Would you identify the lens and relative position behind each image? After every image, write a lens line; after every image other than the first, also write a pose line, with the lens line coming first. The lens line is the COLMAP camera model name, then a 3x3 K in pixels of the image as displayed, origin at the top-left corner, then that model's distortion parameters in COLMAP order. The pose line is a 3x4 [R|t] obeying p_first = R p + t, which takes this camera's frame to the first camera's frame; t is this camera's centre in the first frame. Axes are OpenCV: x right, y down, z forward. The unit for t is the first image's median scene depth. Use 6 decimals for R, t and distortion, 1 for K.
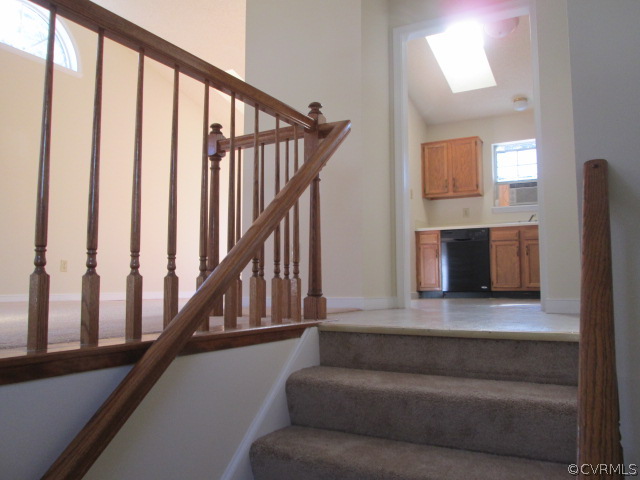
lens RADIAL K [[526.5, 0, 319.7], [0, 526.5, 238.3], [0, 0, 1]] dist [-0.046704, -0.001040]
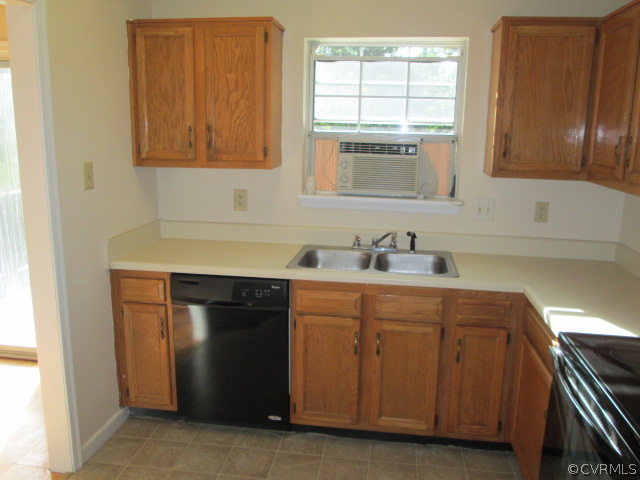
lens RADIAL K [[526.5, 0, 318.4], [0, 526.5, 240.8], [0, 0, 1]] dist [-0.046704, -0.001040]
pose [[0.934486, -0.055199, 0.351694, 0.192066], [-0.047864, 0.959455, 0.277768, -0.146955], [-0.352767, -0.276403, 0.893956, 0.604104]]
